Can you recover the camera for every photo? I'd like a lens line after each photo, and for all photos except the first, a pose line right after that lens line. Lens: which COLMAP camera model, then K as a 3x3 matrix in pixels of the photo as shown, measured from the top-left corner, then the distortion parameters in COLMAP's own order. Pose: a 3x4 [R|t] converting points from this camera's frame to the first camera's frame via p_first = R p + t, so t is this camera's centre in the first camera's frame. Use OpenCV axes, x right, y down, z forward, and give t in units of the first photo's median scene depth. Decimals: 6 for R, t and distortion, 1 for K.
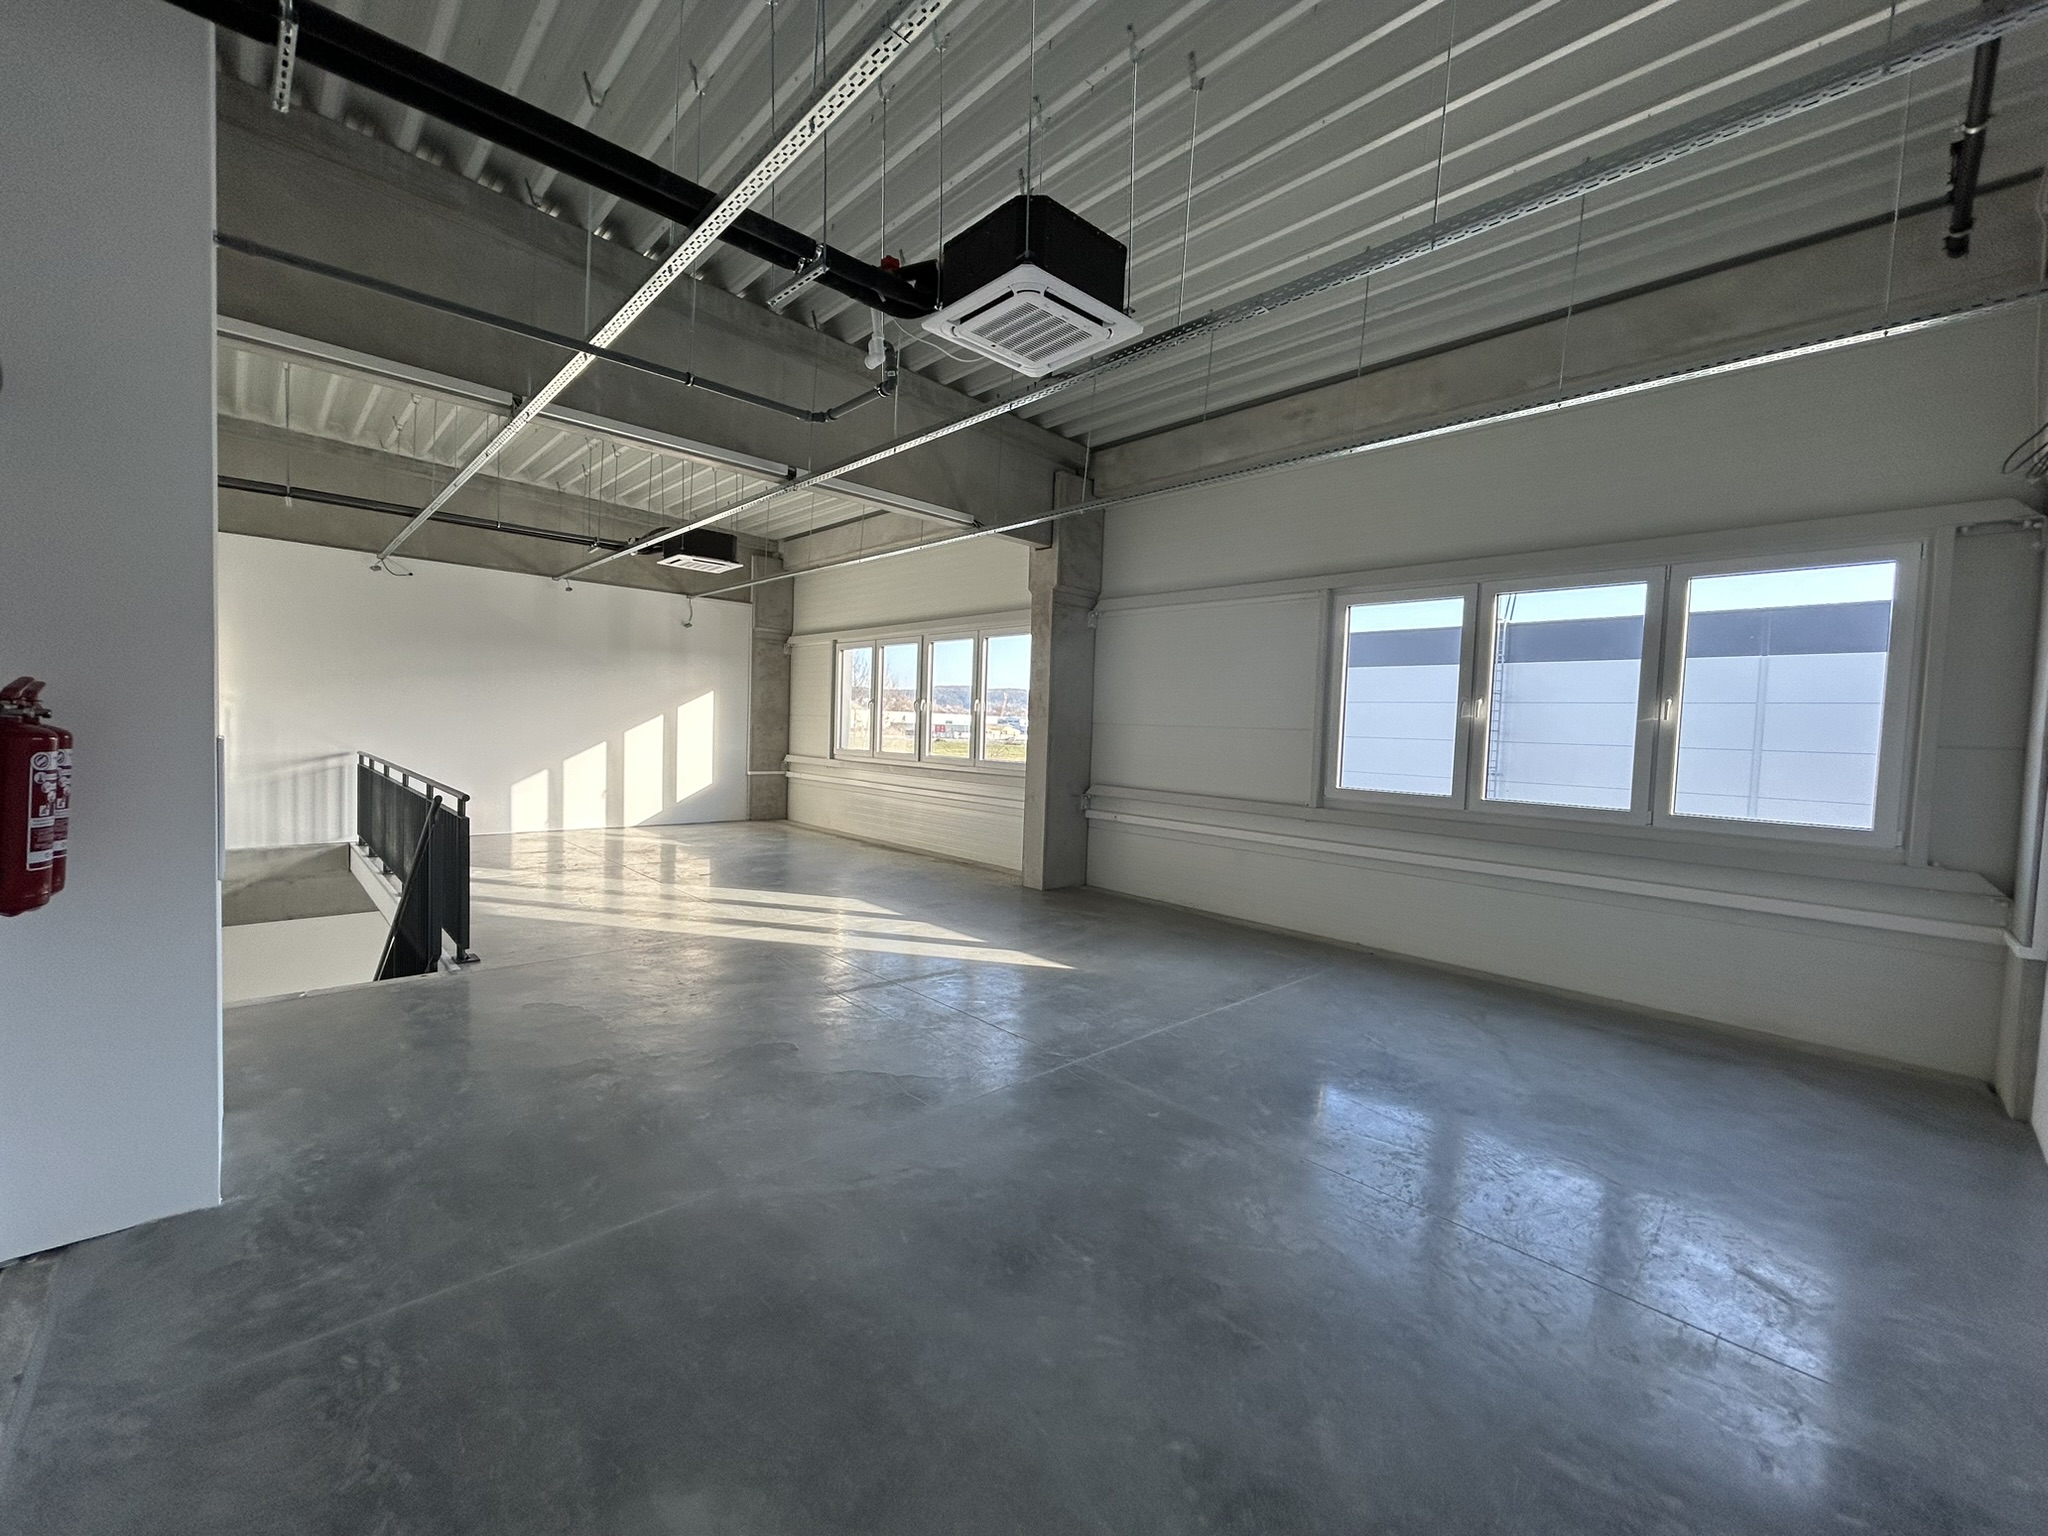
lens RADIAL K [[824.8, 0, 1018.3], [0, 824.8, 765.3], [0, 0, 1]] dist [-0.002287, 0.000021]
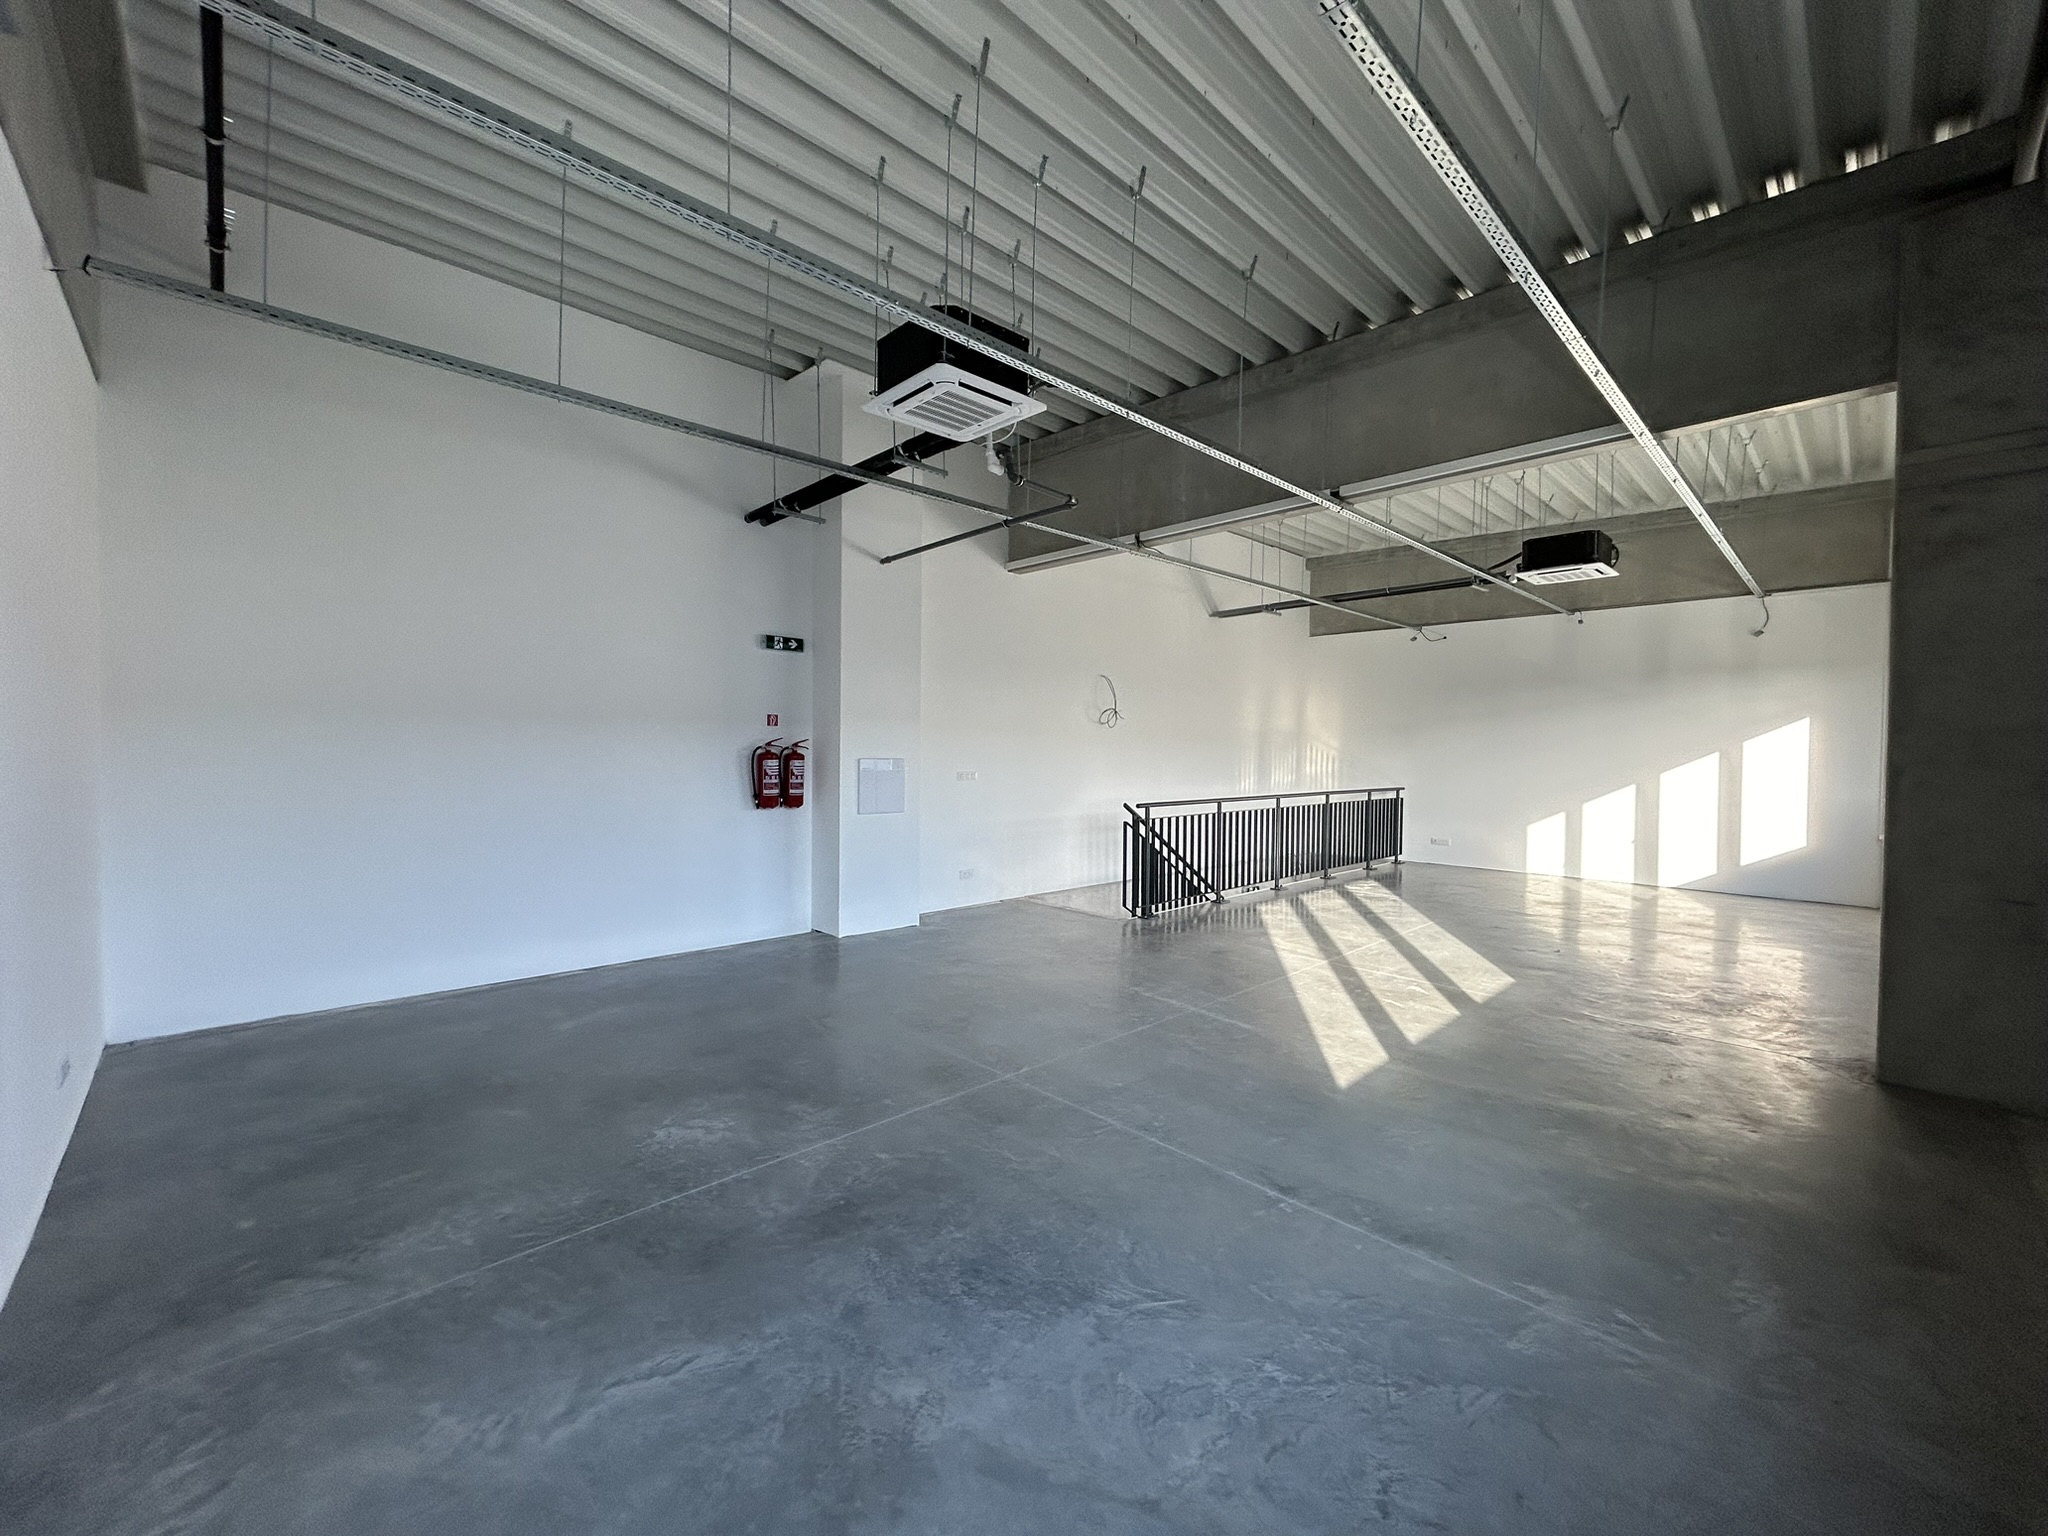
lens RADIAL K [[824.8, 0, 1018.3], [0, 824.8, 765.3], [0, 0, 1]] dist [-0.002287, 0.000021]
pose [[0.011100, -0.014266, -0.999837, 0.390149], [-0.055276, 0.998361, -0.014859, -0.000096], [0.998409, 0.055432, 0.010294, 0.359247]]
